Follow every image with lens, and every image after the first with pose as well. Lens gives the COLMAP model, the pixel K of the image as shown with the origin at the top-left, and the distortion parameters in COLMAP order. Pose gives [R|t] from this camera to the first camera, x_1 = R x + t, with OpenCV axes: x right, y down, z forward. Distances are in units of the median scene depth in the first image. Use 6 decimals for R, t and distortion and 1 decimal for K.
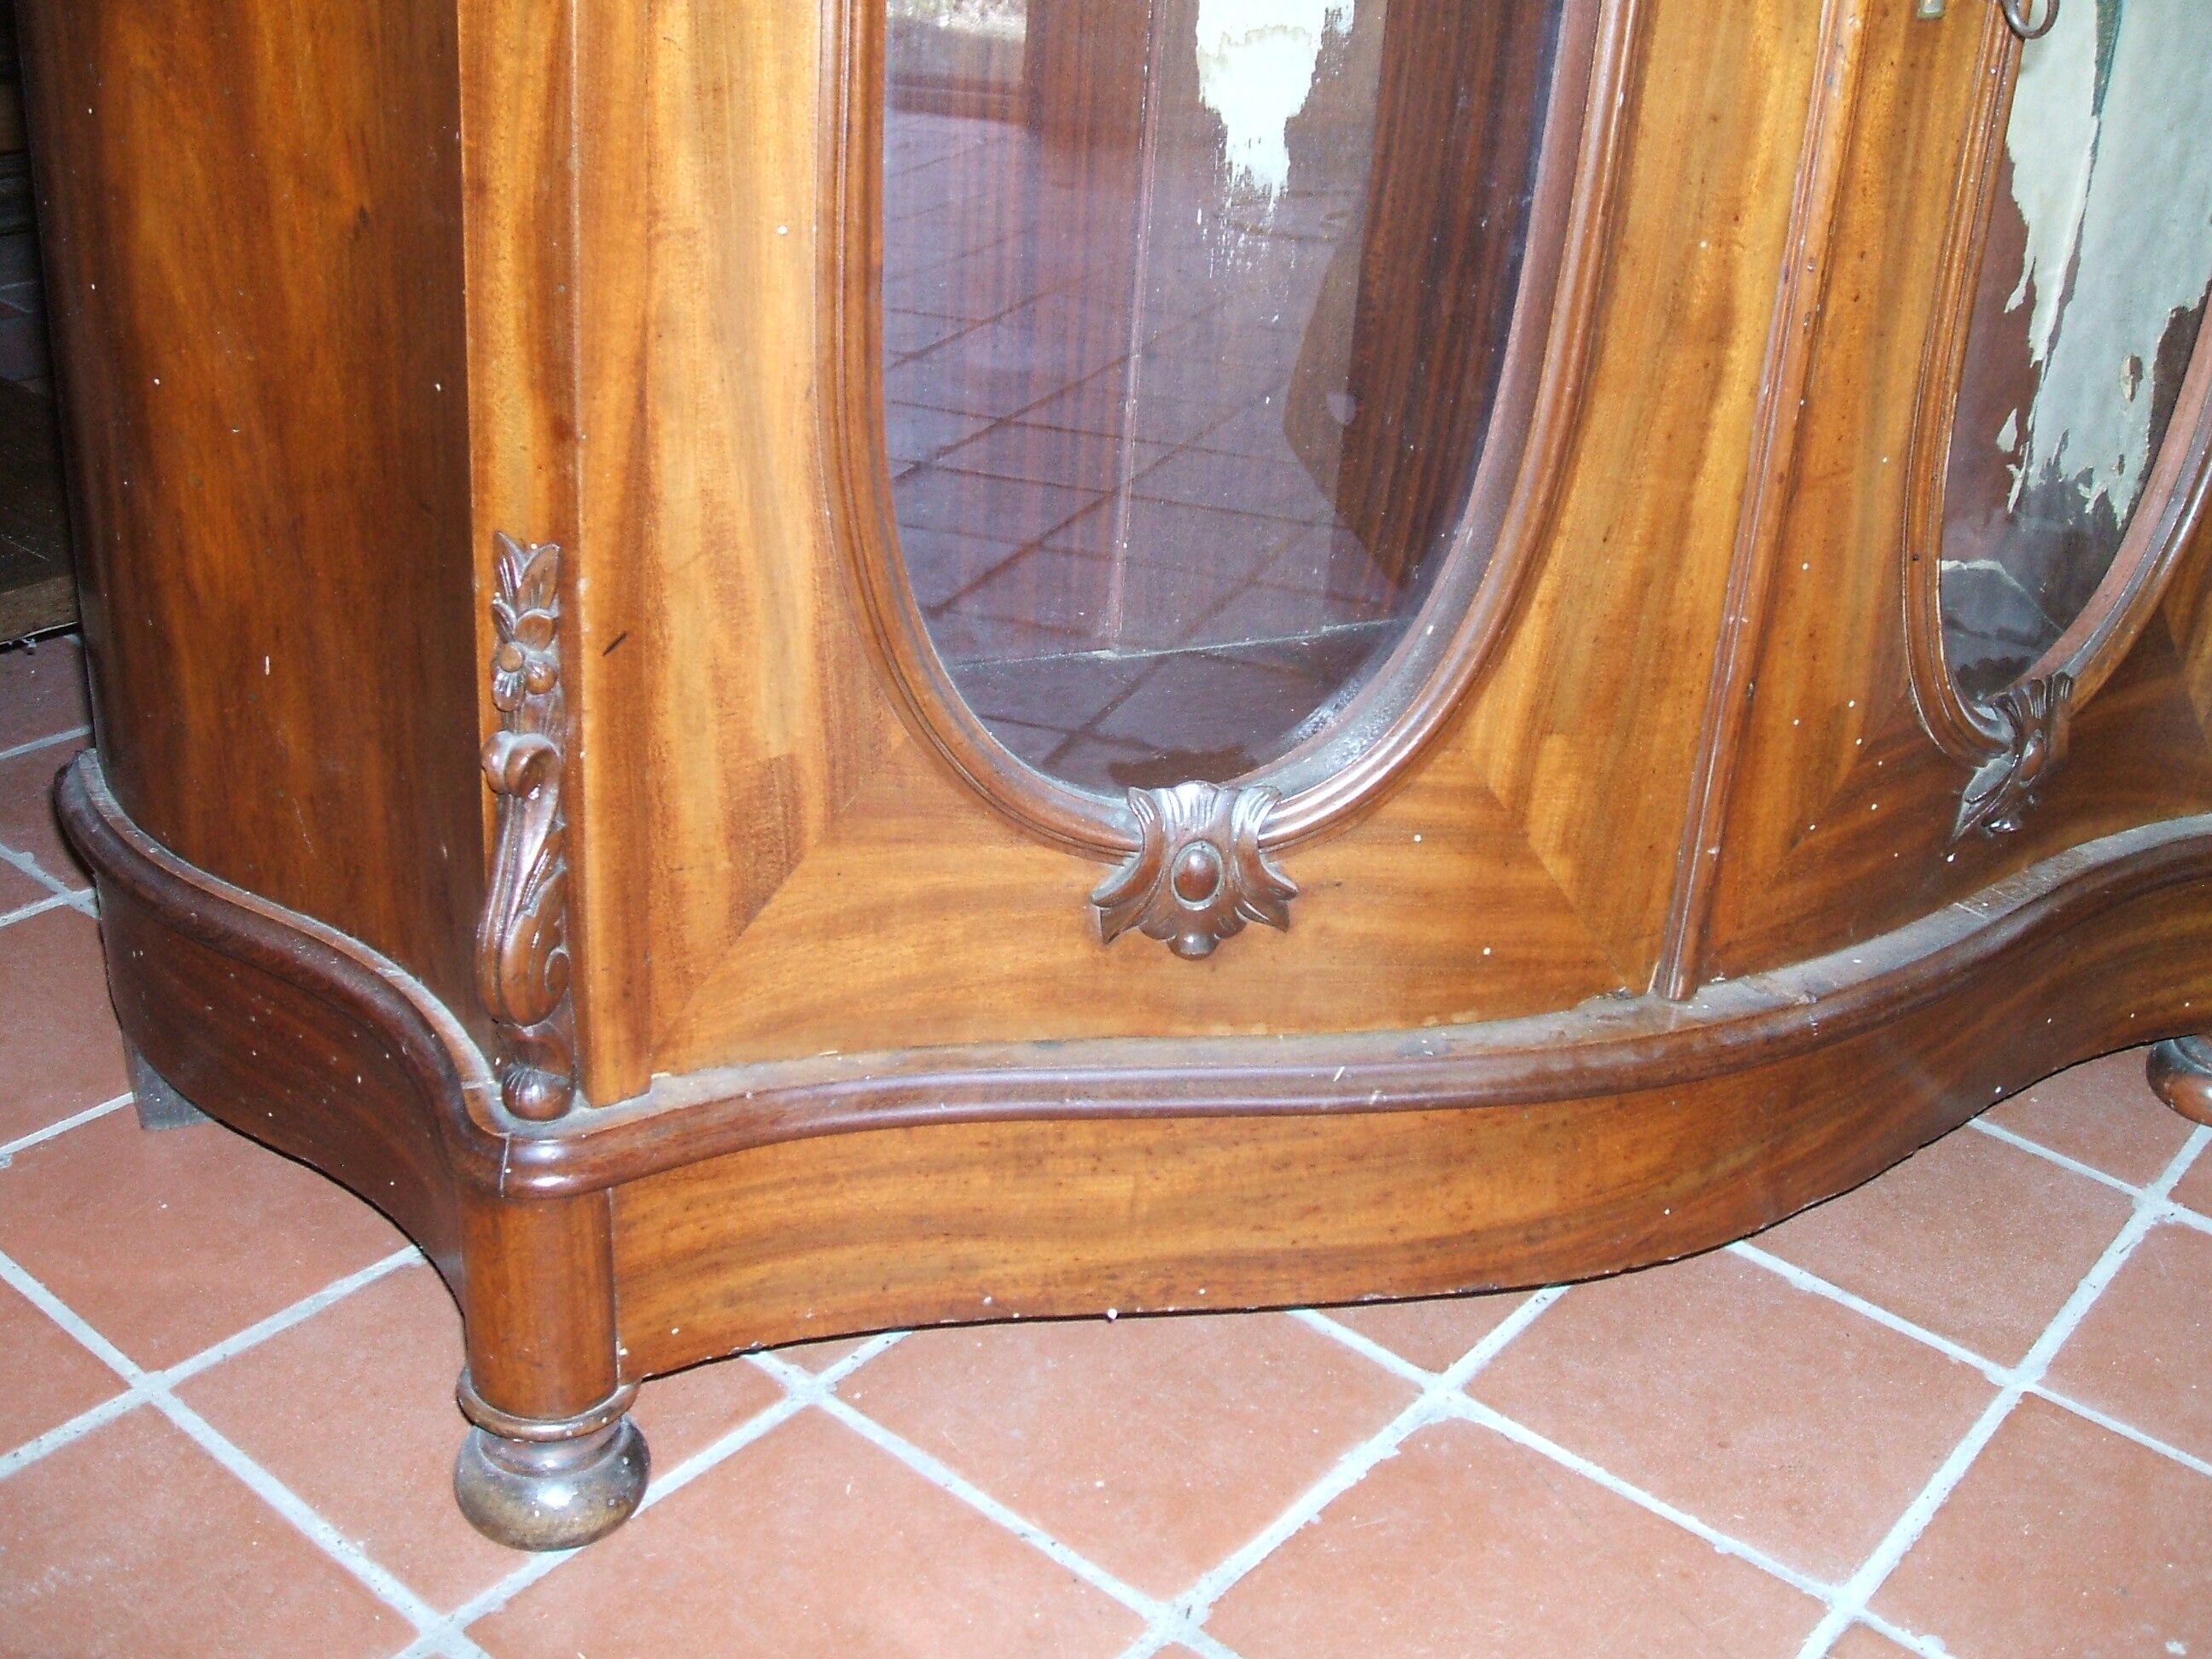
lens RADIAL K [[2512.9, 0, 1140.9], [0, 2512.9, 818.8], [0, 0, 1]] dist [-0.109750, 0.040316]
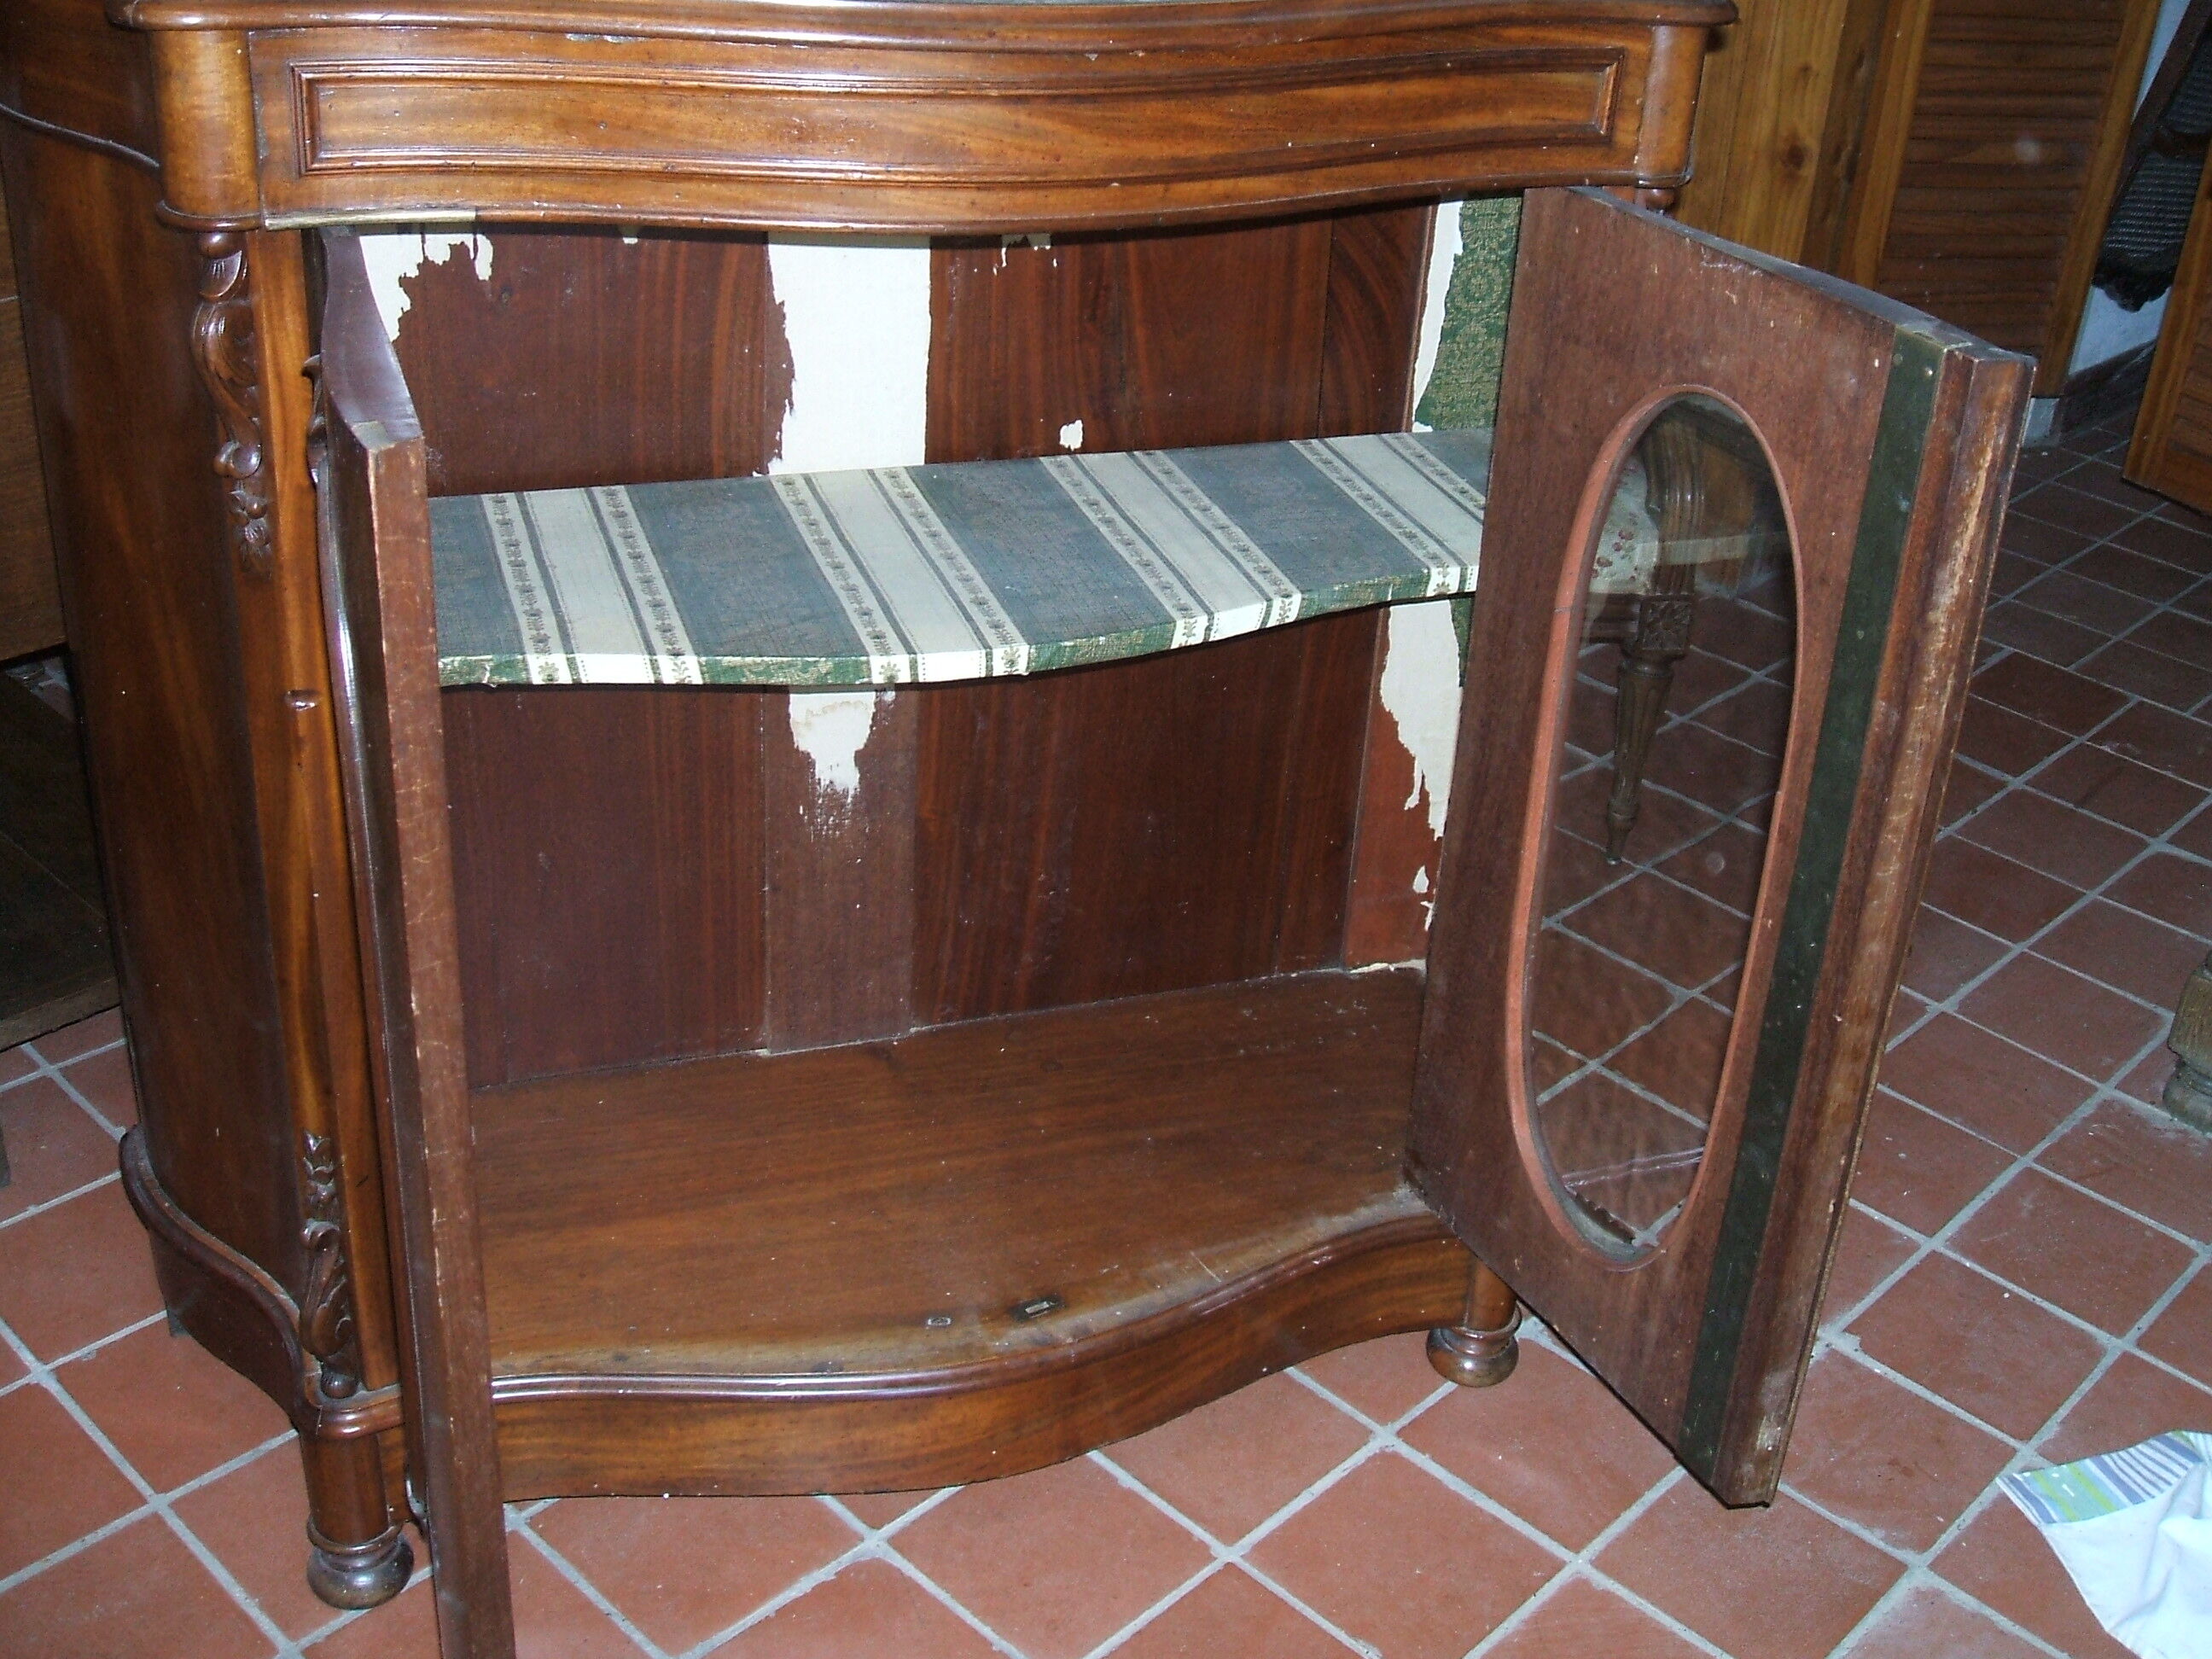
lens RADIAL K [[2509.3, 0, 1123.1], [0, 2509.3, 817.1], [0, 0, 1]] dist [-0.136693, 0.150770]
pose [[0.995982, 0.033305, -0.083135, 0.475143], [-0.030311, 0.998855, 0.037011, -0.390493], [0.084272, -0.034343, 0.995851, -0.786246]]
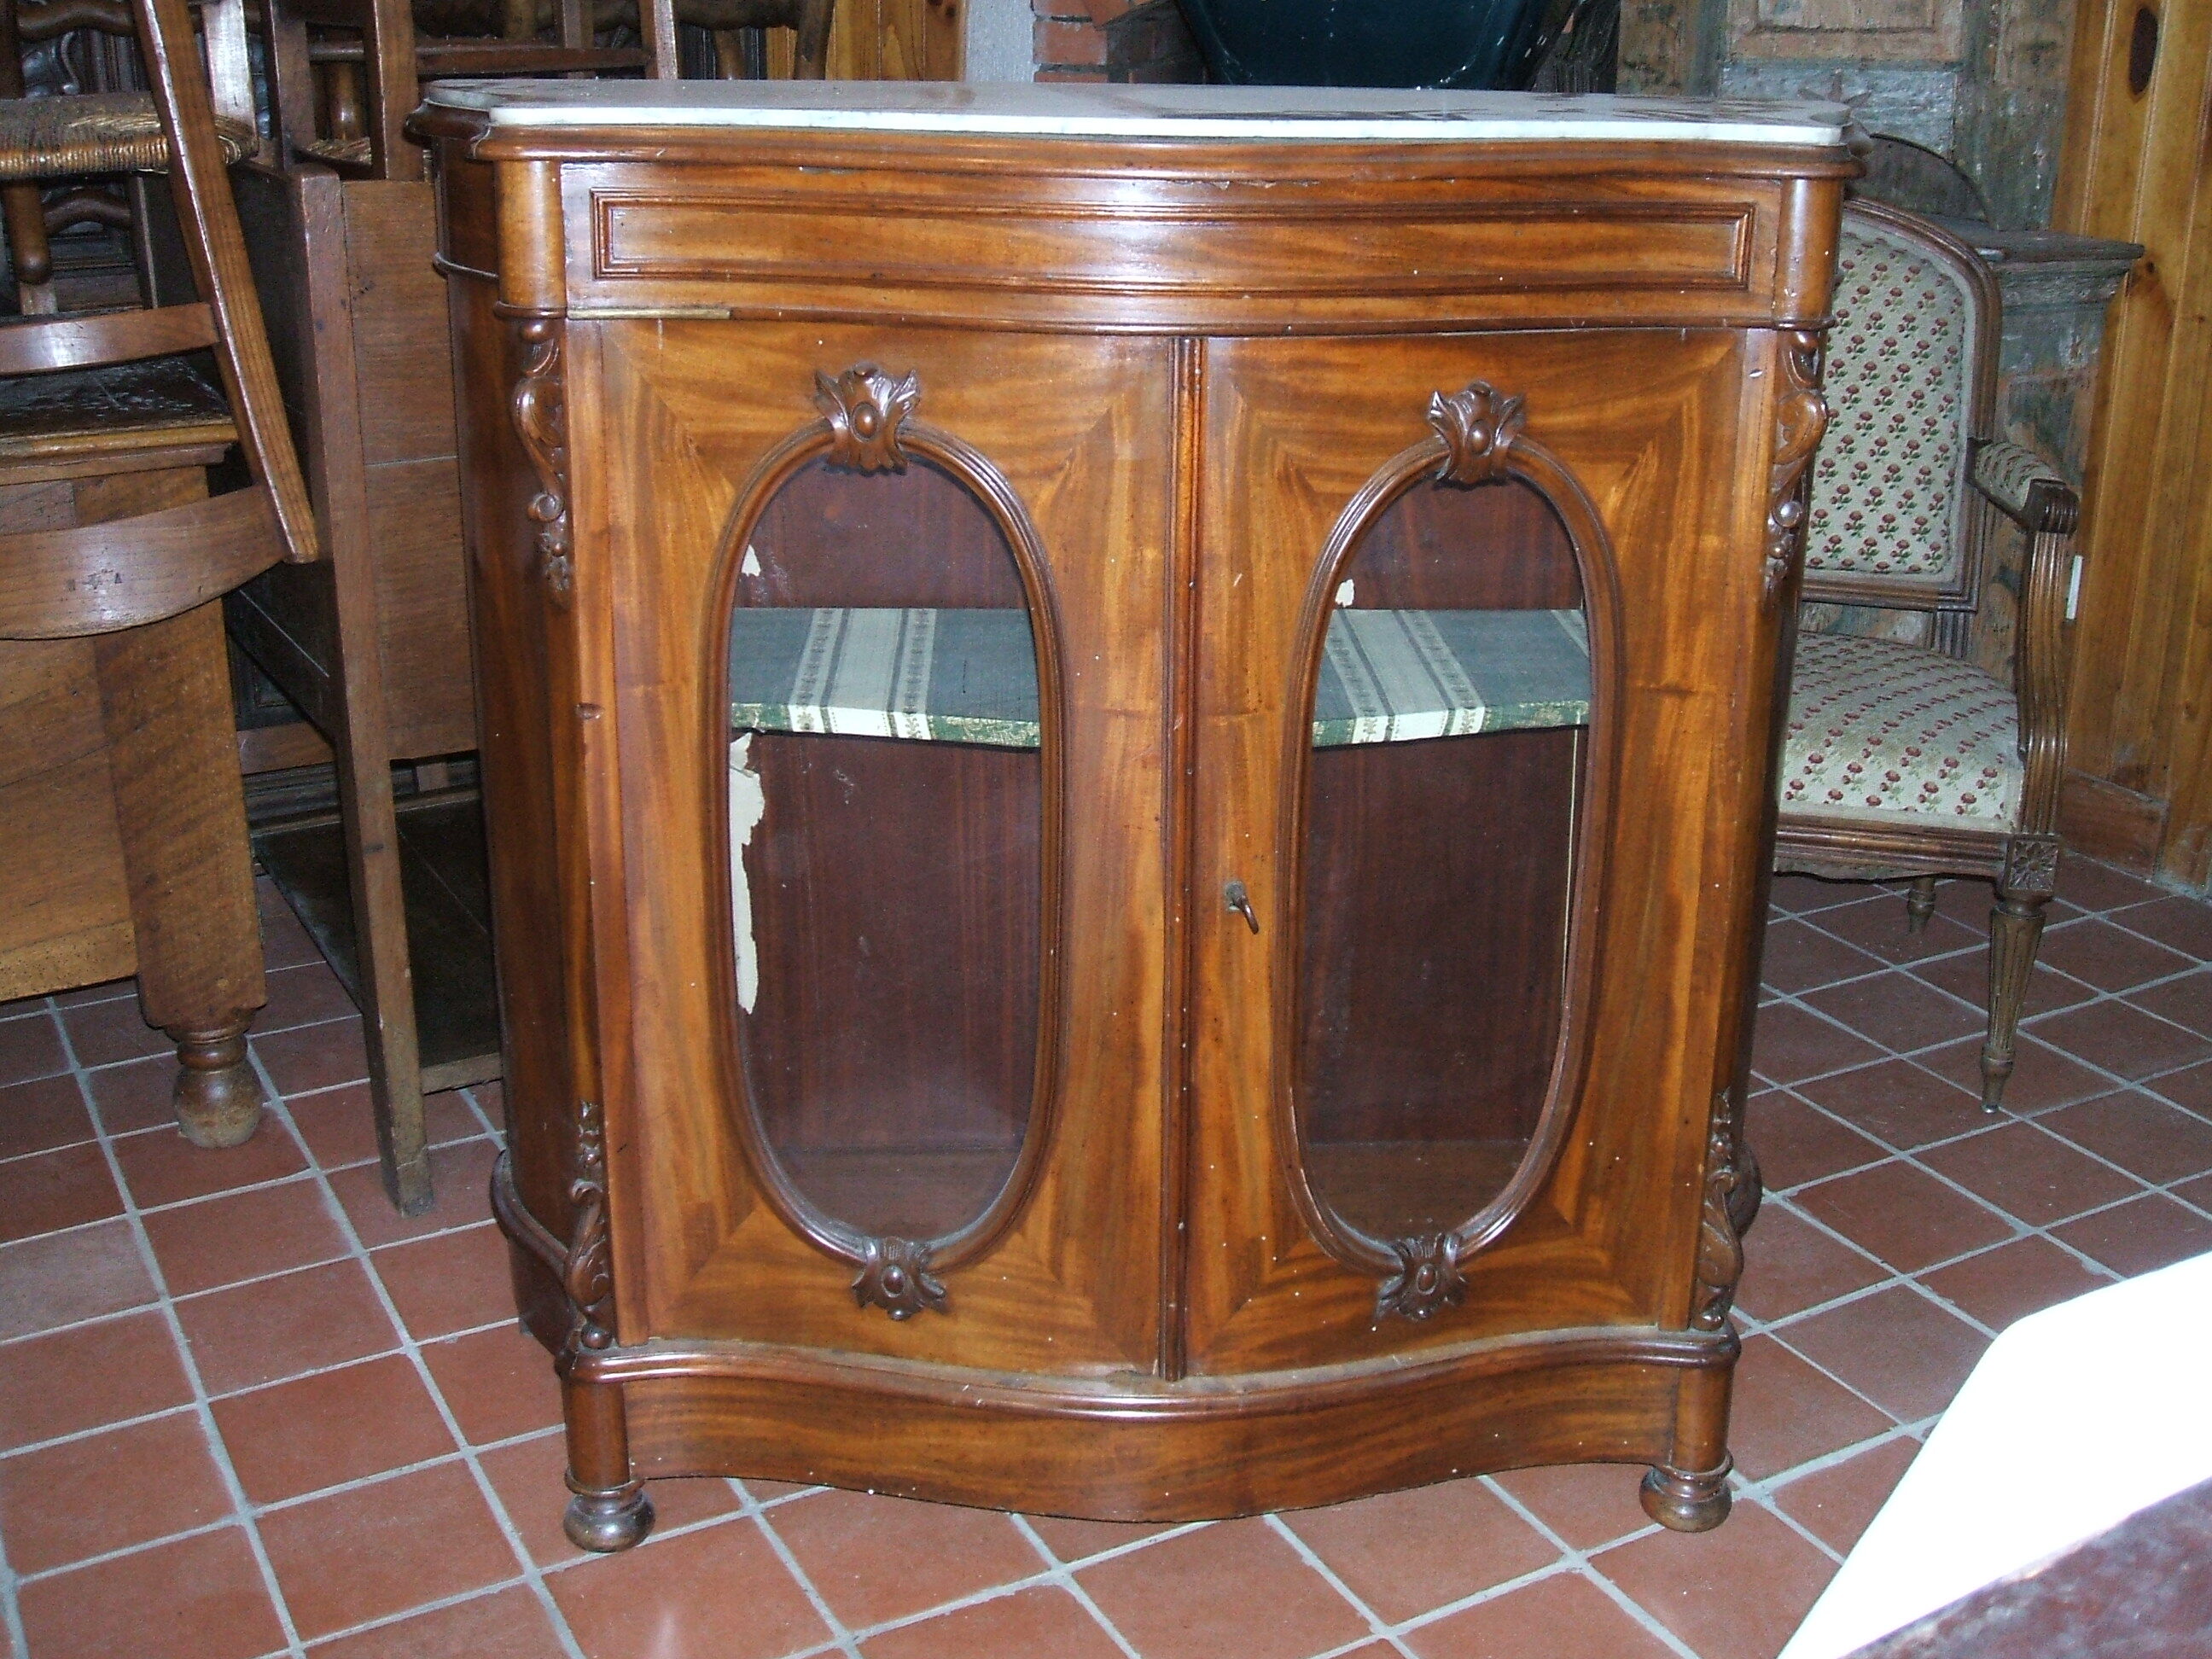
lens RADIAL K [[2509.3, 0, 1123.1], [0, 2509.3, 817.1], [0, 0, 1]] dist [-0.136693, 0.150770]
pose [[0.926242, 0.066948, -0.370935, 0.925460], [-0.114443, 0.987593, -0.107526, -0.154979], [0.359135, 0.142046, 0.922413, -0.891796]]
